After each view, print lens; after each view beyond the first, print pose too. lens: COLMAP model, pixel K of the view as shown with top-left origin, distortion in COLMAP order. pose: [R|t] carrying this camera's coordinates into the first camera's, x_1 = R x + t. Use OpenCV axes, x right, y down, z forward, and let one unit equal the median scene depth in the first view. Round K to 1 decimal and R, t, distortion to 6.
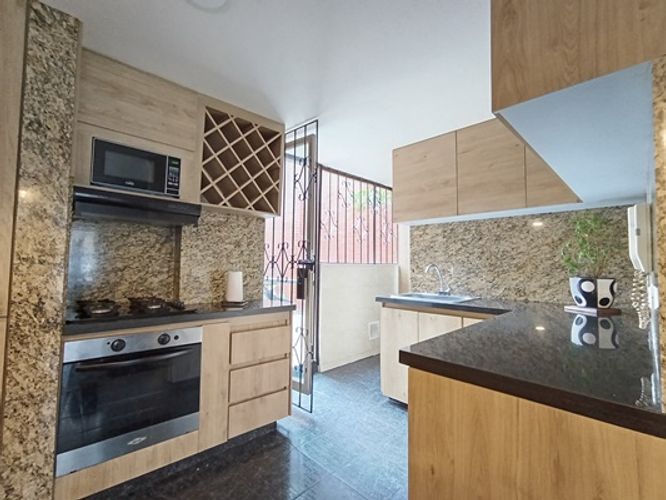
lens RADIAL K [[309.1, 0, 335.8], [0, 309.1, 247.9], [0, 0, 1]] dist [-0.011779, 0.010427]
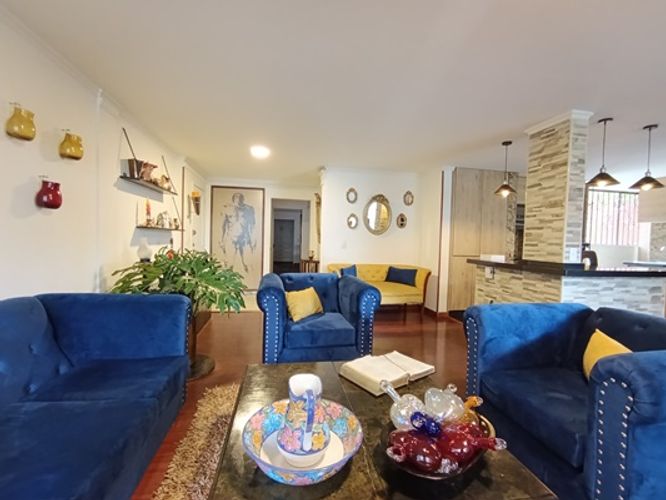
lens RADIAL K [[309.1, 0, 333.0], [0, 309.1, 252.0], [0, 0, 1]] dist [-0.011779, 0.010427]
pose [[0.846841, 0.033668, -0.530780, -0.475803], [0.011922, 0.996542, 0.082233, -0.105213], [0.531713, -0.075966, 0.843511, -1.956218]]
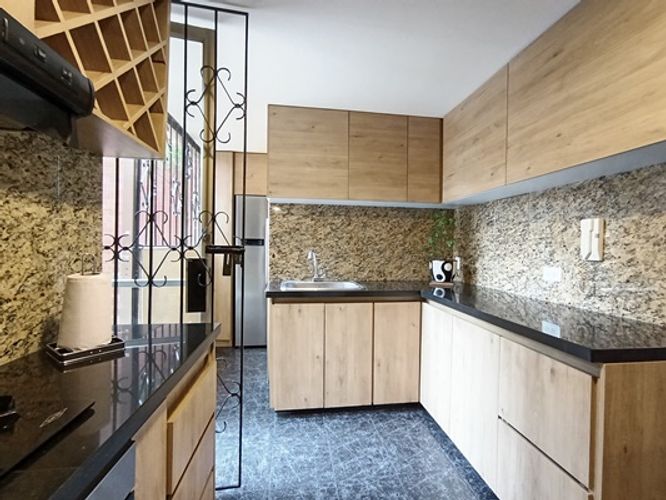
lens RADIAL K [[309.1, 0, 337.1], [0, 309.1, 248.2], [0, 0, 1]] dist [-0.011779, 0.010427]
pose [[0.585174, -0.006095, 0.810885, -0.472397], [-0.053479, 0.997505, 0.046091, 0.005201], [-0.809143, -0.070336, 0.583387, 0.501590]]
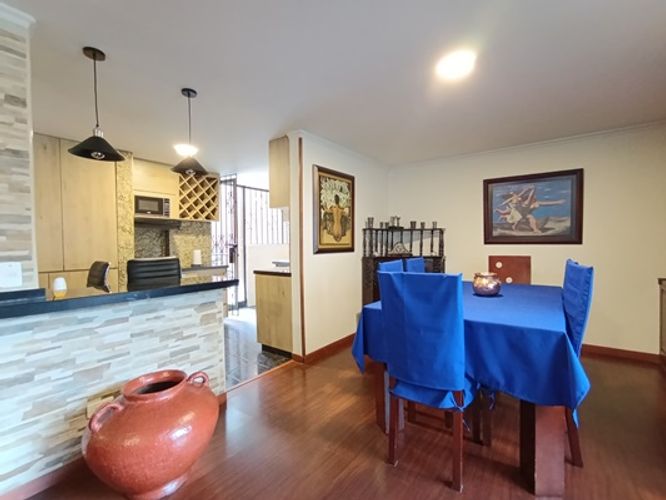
lens RADIAL K [[309.1, 0, 335.5], [0, 309.1, 251.7], [0, 0, 1]] dist [-0.011779, 0.010427]
pose [[0.986355, -0.026060, 0.162557, 0.248814], [0.012069, 0.996181, 0.086472, -0.079747], [-0.164189, -0.083331, 0.982903, -1.172255]]
